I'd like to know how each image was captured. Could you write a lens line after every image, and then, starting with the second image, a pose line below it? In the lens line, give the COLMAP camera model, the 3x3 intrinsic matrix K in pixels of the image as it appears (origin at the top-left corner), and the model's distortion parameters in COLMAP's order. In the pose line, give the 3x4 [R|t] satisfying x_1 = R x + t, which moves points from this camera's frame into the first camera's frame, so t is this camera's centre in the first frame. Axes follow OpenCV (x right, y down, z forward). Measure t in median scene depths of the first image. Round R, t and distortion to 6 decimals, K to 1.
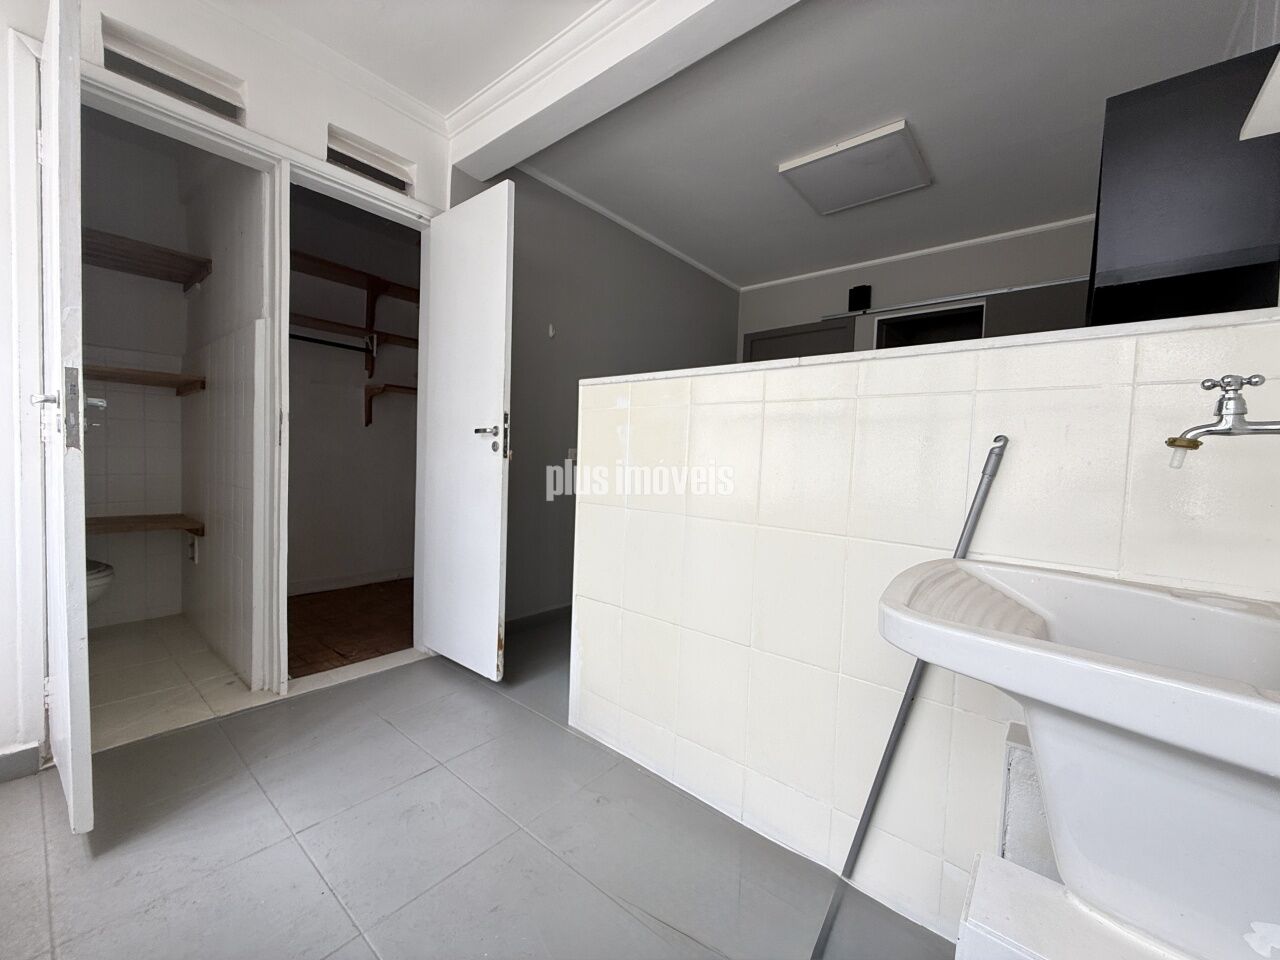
lens RADIAL K [[513.8, 0, 640.6], [0, 513.8, 482.0], [0, 0, 1]] dist [-0.001545, -0.000246]
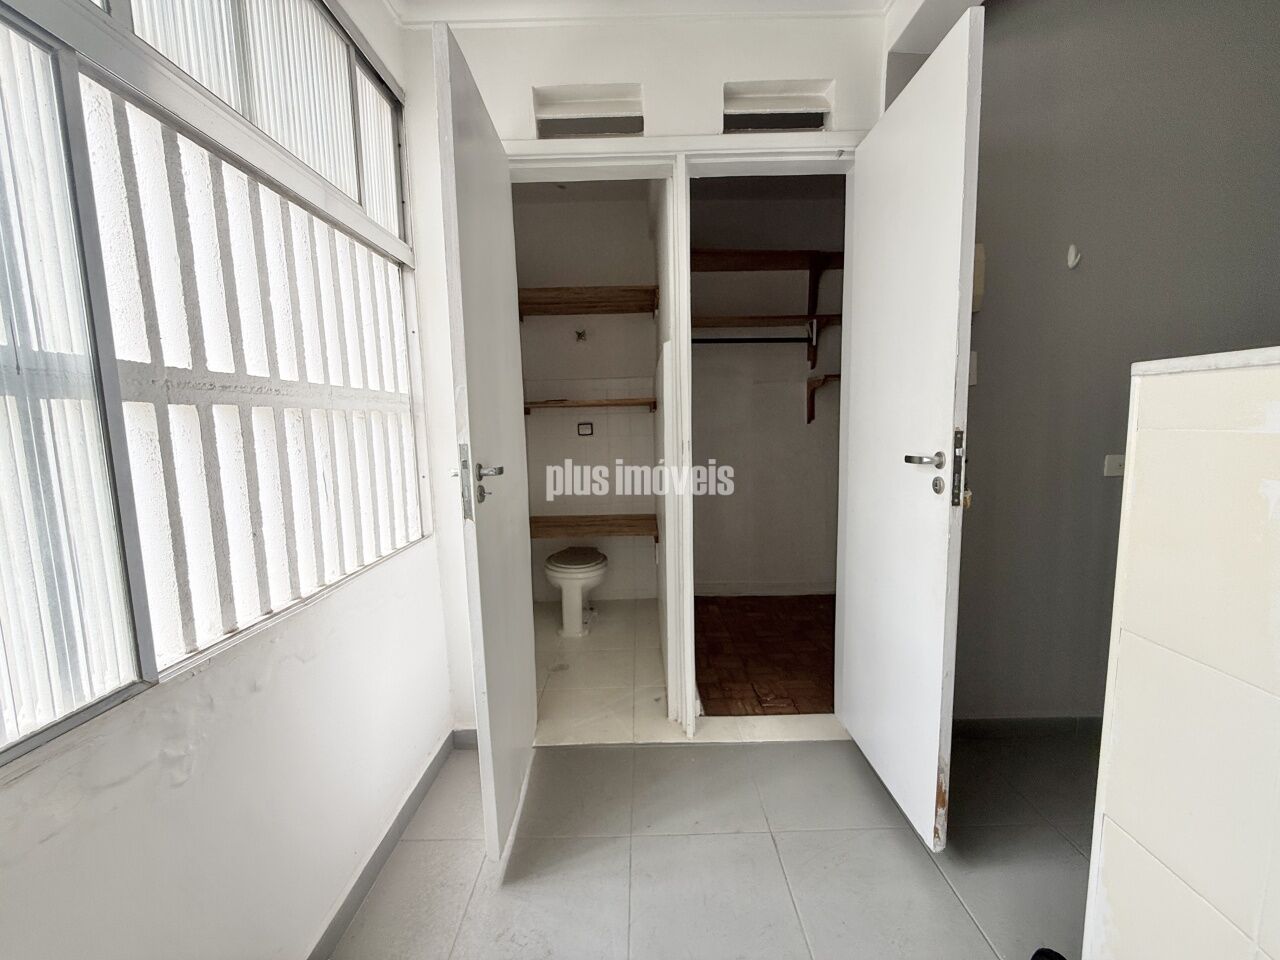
lens RADIAL K [[512.8, 0, 640.0], [0, 512.8, 480.0], [0, 0, 1]] dist [-0.000027, 0.000438]
pose [[0.635342, 0.037534, -0.771318, -0.037908], [0.012358, 0.998196, 0.058754, -0.113825], [0.772132, -0.046861, 0.633732, 0.335973]]
